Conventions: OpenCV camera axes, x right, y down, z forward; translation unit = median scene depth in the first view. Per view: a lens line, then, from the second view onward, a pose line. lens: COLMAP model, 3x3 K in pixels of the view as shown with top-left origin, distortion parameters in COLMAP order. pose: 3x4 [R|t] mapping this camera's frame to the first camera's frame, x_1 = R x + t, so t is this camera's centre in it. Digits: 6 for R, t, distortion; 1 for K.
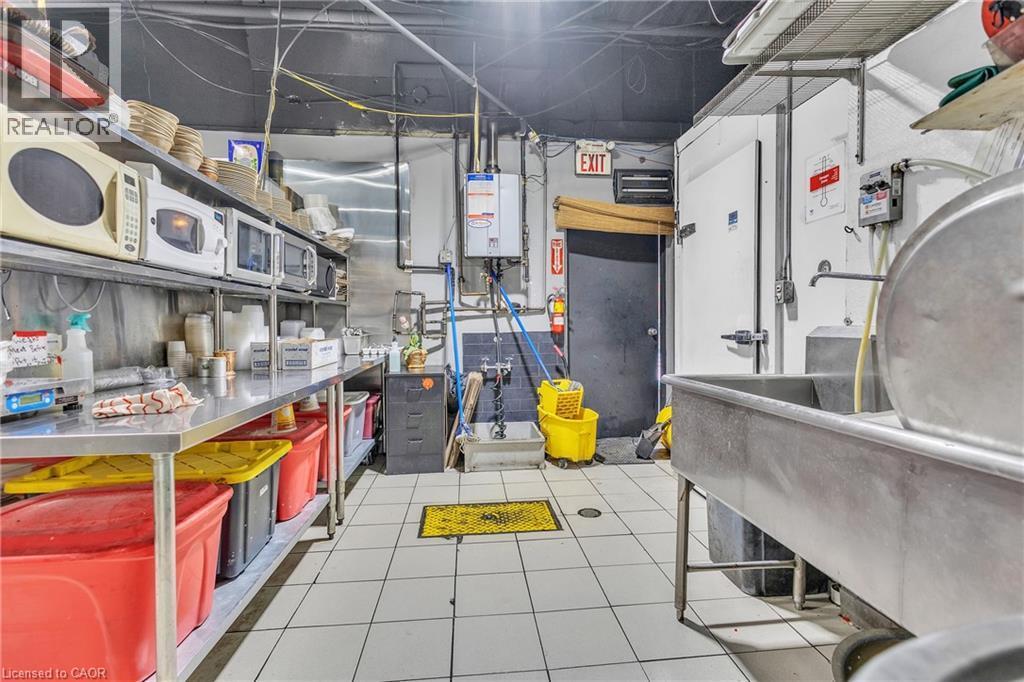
lens RADIAL K [[477.9, 0, 509.3], [0, 477.9, 337.3], [0, 0, 1]] dist [0.012315, -0.004029]
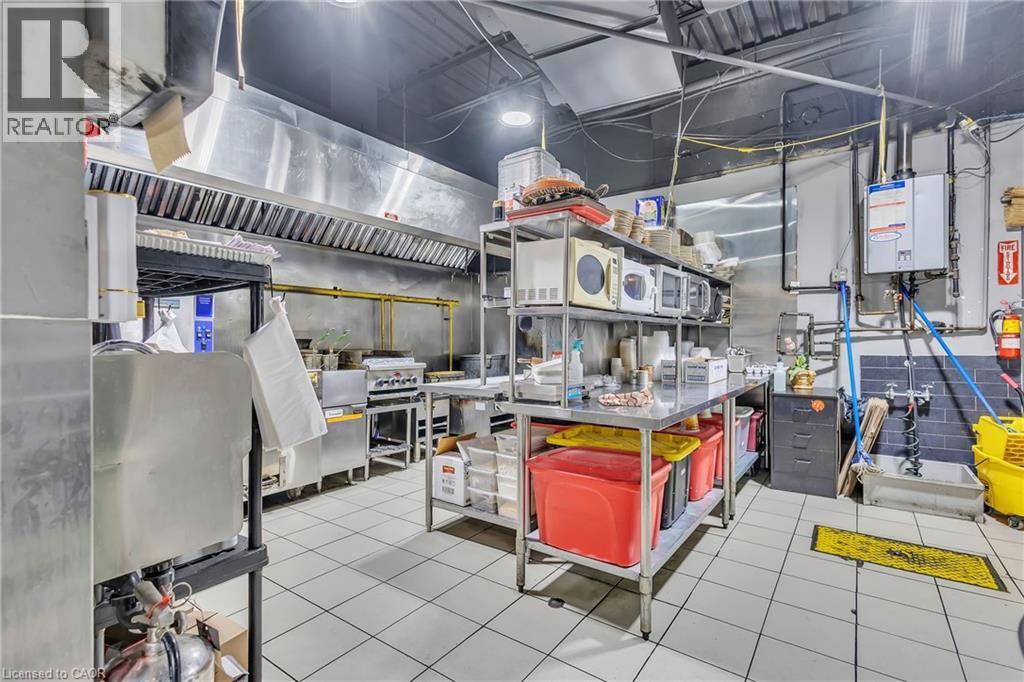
lens RADIAL K [[477.9, 0, 509.3], [0, 477.9, 337.3], [0, 0, 1]] dist [0.012315, -0.004029]
pose [[0.752690, 0.004413, -0.658360, 0.003751], [-0.022283, 0.999575, -0.018776, -0.012027], [0.657997, 0.028803, 0.752469, -0.173444]]
